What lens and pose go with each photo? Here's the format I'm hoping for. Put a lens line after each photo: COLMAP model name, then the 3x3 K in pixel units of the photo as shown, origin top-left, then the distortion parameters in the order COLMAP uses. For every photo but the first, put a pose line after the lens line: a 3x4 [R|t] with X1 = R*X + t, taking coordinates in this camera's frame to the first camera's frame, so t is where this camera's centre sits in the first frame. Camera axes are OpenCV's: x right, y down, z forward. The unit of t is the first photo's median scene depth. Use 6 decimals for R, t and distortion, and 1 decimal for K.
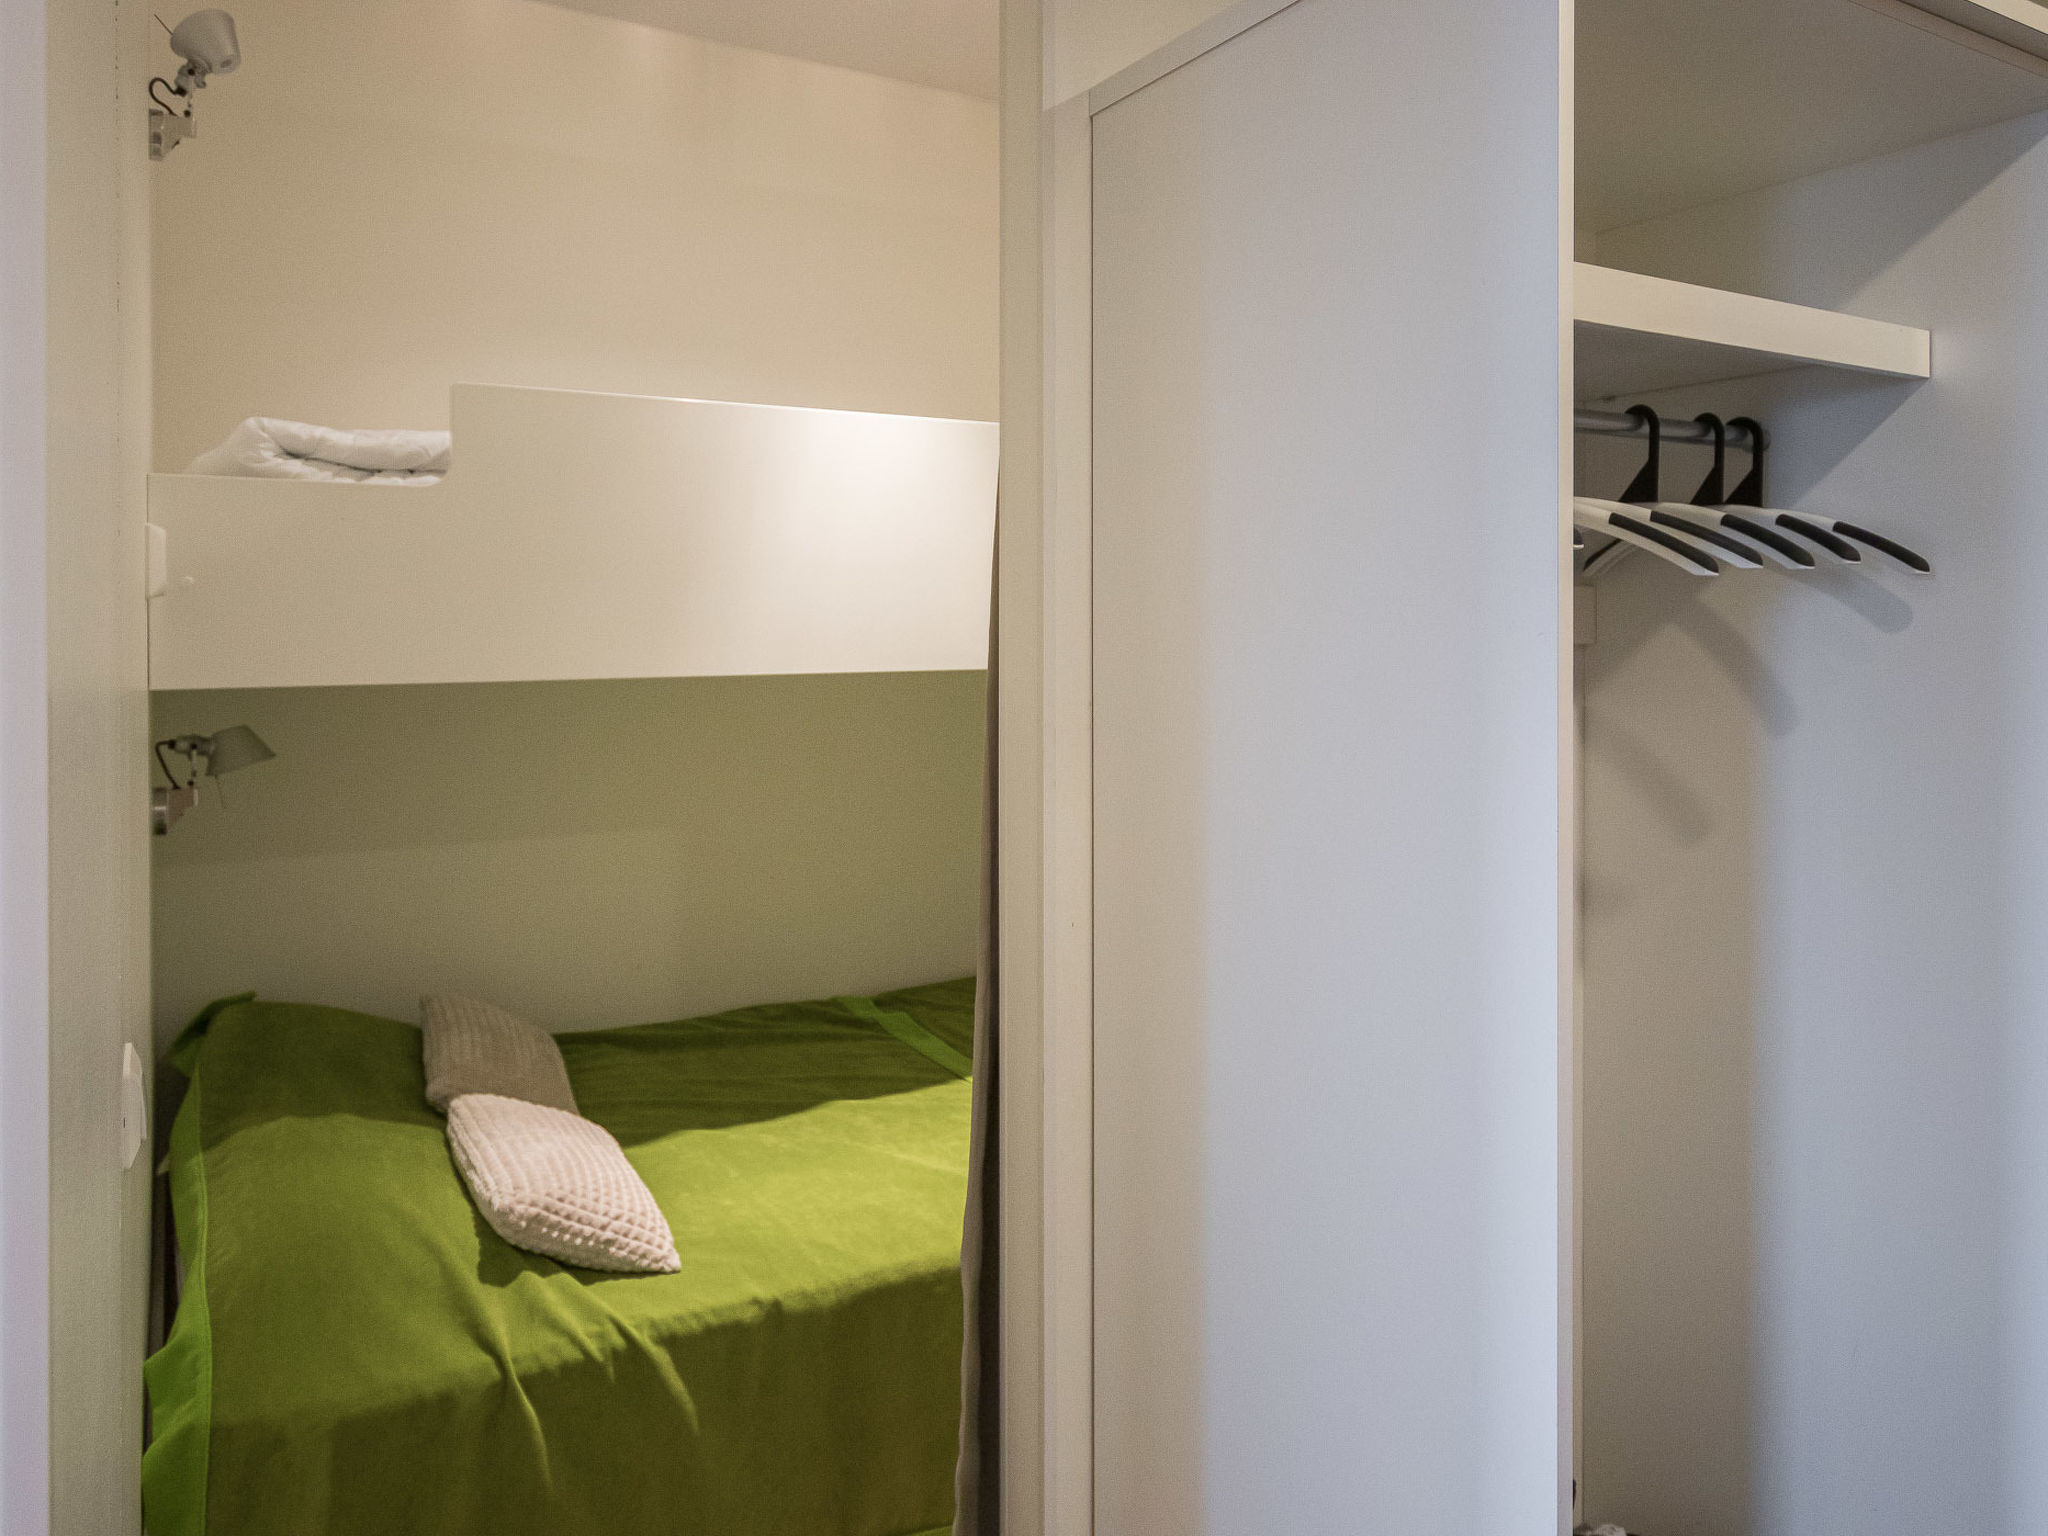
lens RADIAL K [[1353.1, 0, 1029.2], [0, 1353.1, 654.5], [0, 0, 1]] dist [0.001384, -0.000157]
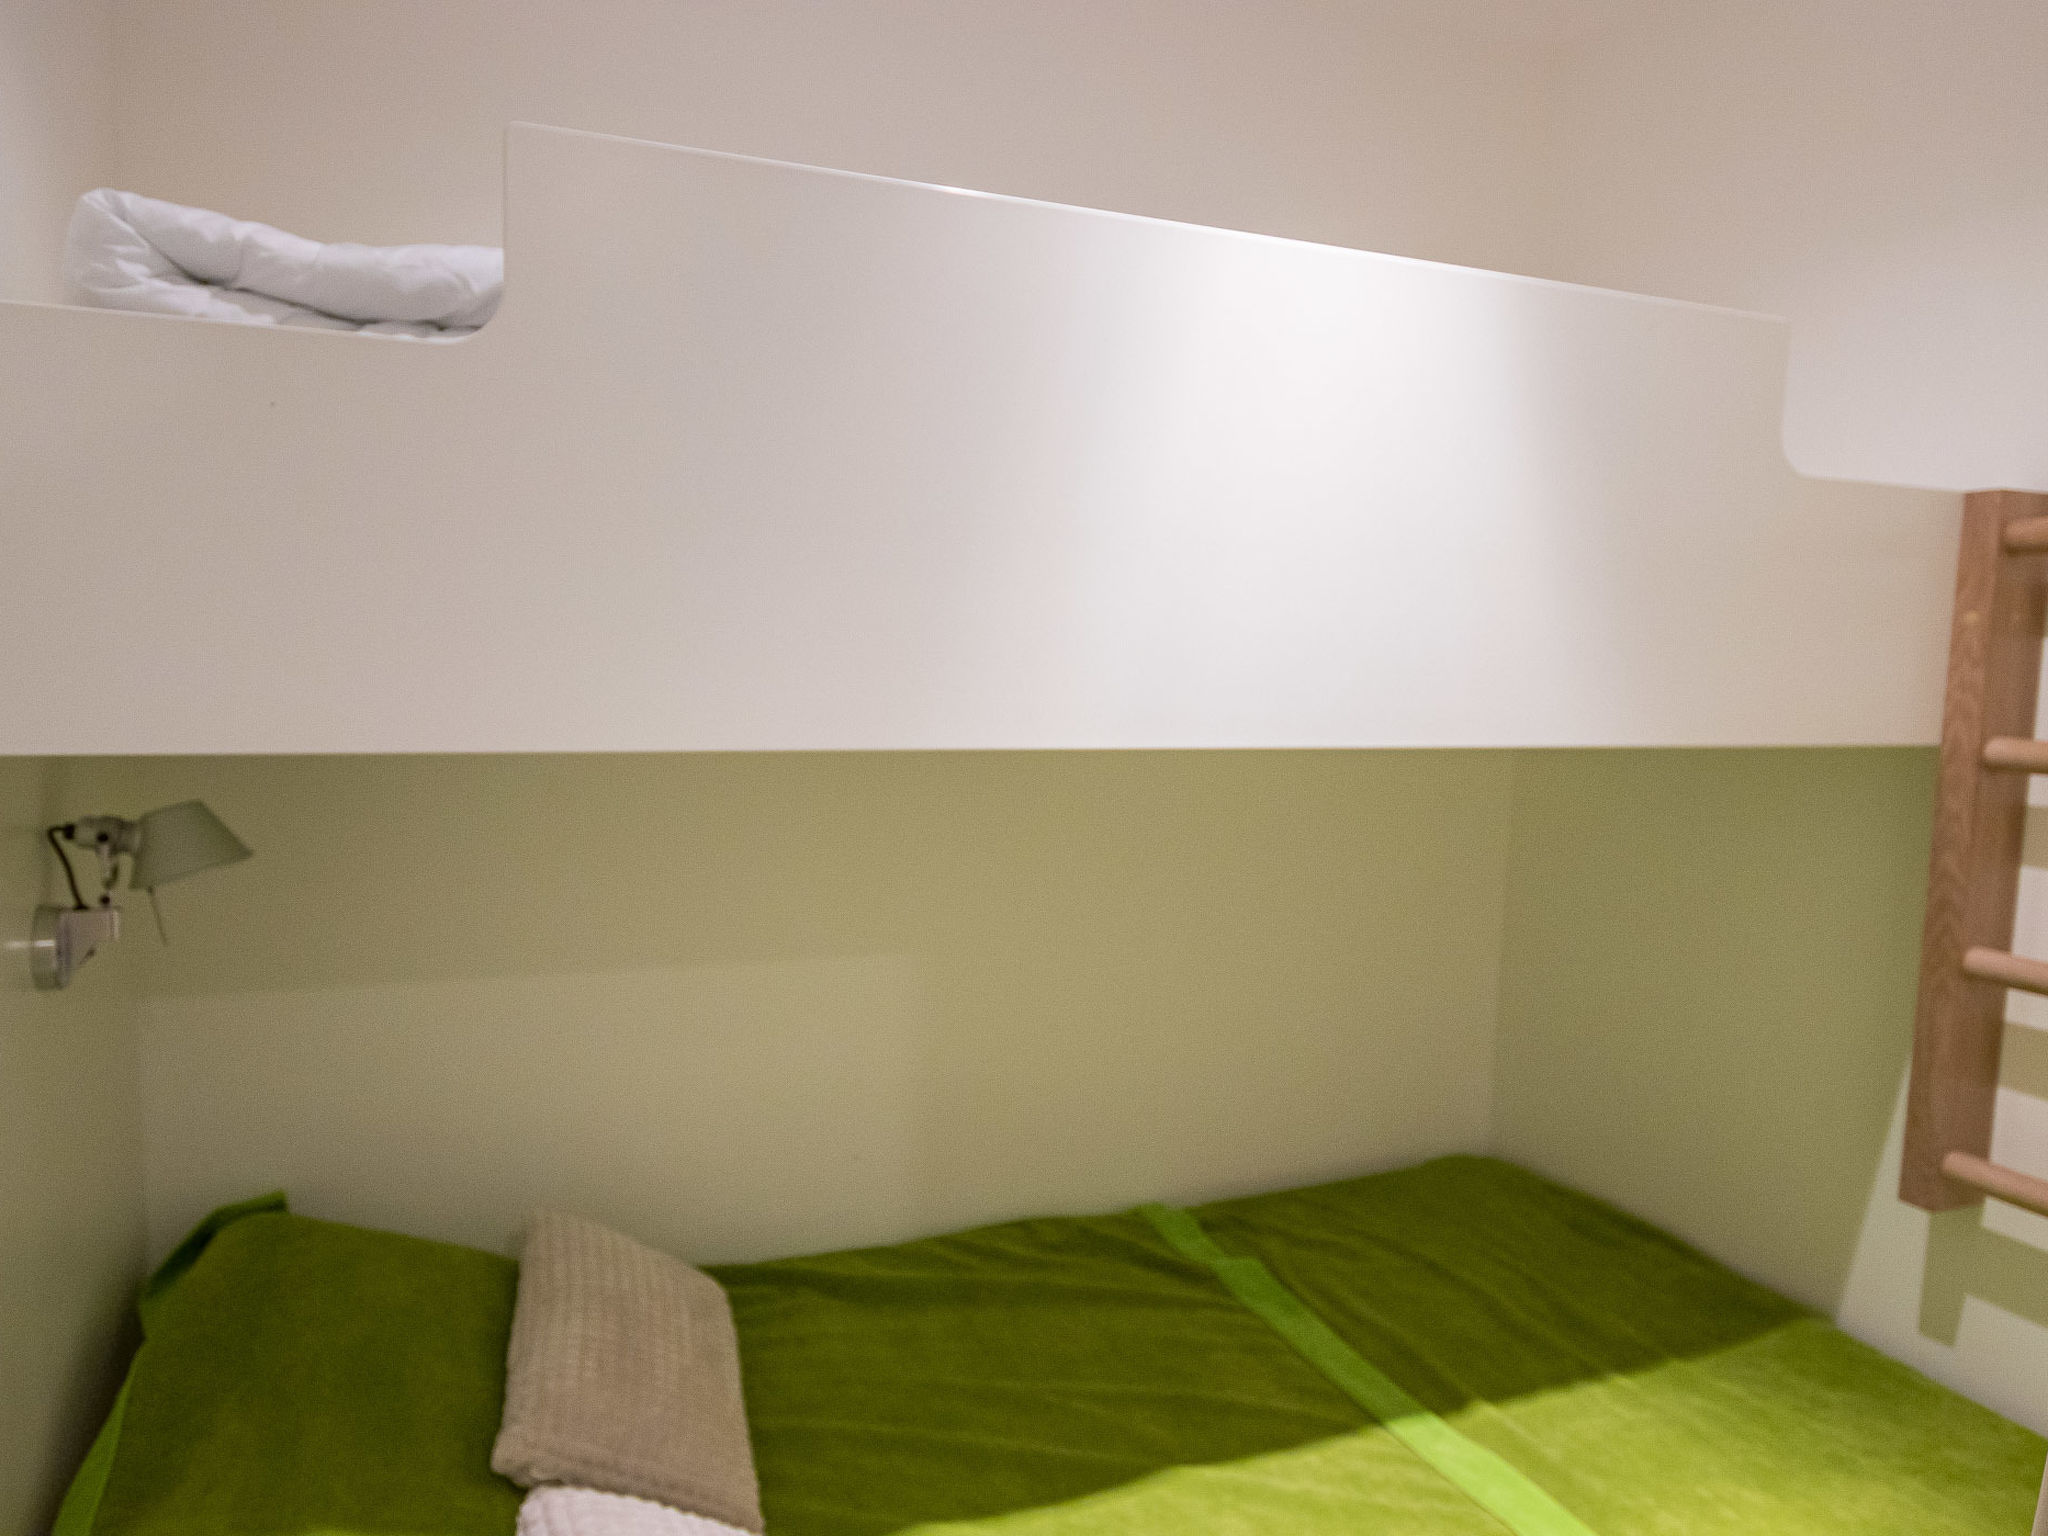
lens RADIAL K [[1339.3, 0, 1024.0], [0, 1339.3, 768.0], [0, 0, 1]] dist [0.071029, 0.000949]
pose [[0.987316, 0.035720, -0.154695, -0.145871], [-0.025526, 0.997400, 0.067387, -0.010069], [0.156700, -0.062584, 0.985661, 0.487032]]
